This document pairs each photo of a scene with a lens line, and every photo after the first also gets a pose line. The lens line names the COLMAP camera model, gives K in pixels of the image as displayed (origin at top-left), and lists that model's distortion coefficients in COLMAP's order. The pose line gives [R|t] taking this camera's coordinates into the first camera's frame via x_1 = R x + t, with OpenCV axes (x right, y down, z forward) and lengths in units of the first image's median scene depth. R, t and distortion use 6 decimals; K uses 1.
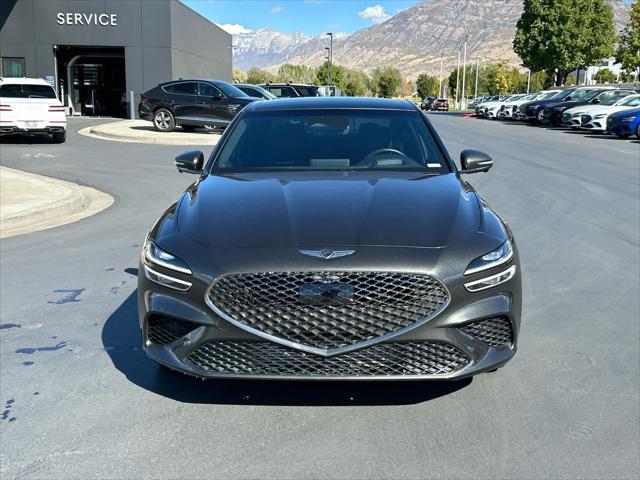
lens RADIAL K [[702.5, 0, 311.5], [0, 702.5, 239.2], [0, 0, 1]] dist [0.116509, -0.262371]
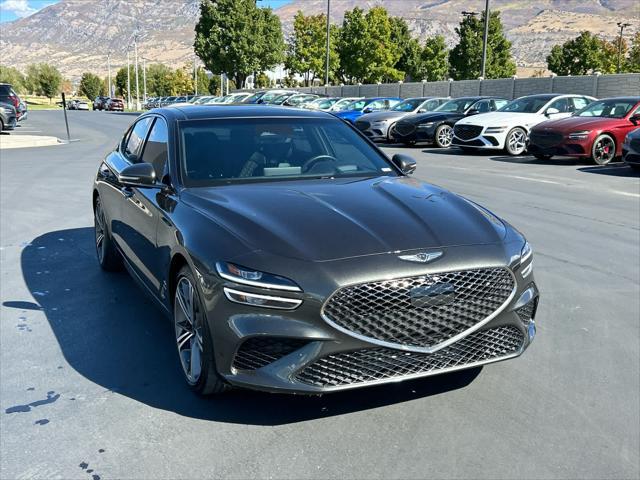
lens RADIAL K [[702.5, 0, 311.5], [0, 702.5, 239.2], [0, 0, 1]] dist [0.116509, -0.262371]
pose [[0.893227, -0.083512, 0.441782, -0.043807], [0.083577, 0.996313, 0.019355, -0.003023], [-0.441770, 0.019635, 0.896914, 0.008573]]
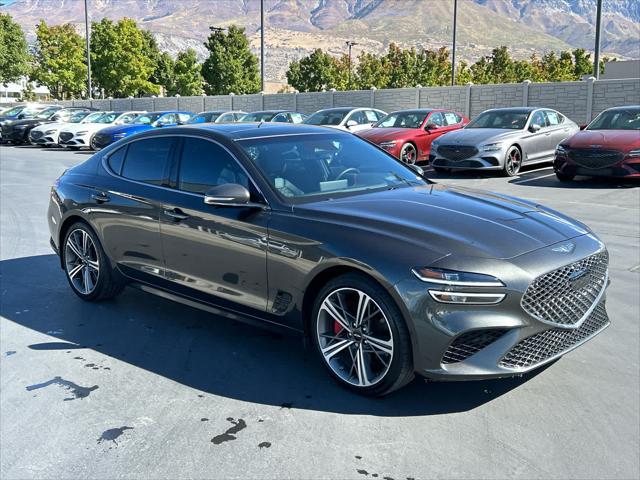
lens RADIAL K [[702.5, 0, 311.5], [0, 702.5, 239.2], [0, 0, 1]] dist [0.116509, -0.262371]
pose [[0.666424, -0.138864, 0.732527, -0.088358], [0.154560, 0.986890, 0.046471, -0.009113], [-0.729377, 0.082250, 0.679150, 0.034331]]
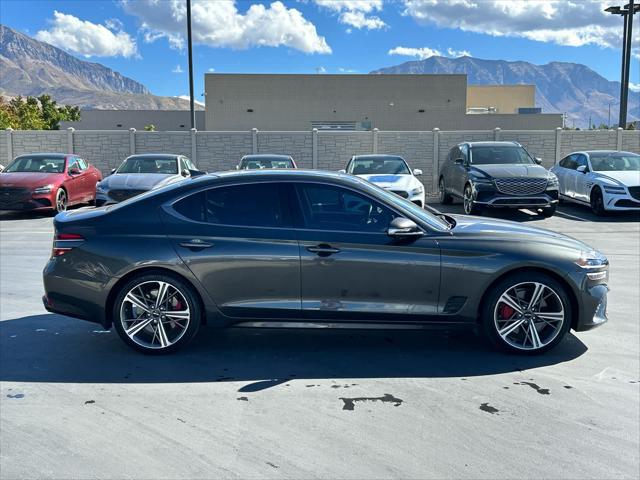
lens RADIAL K [[718.0, 0, 320.0], [0, 718.0, 240.0], [0, 0, 1]] dist [-0.006838, -0.008825]
pose [[-0.029480, -0.120835, 0.992235, -0.149439], [0.194027, 0.973093, 0.124269, -0.029446], [-0.980553, 0.196183, -0.005242, 0.129122]]
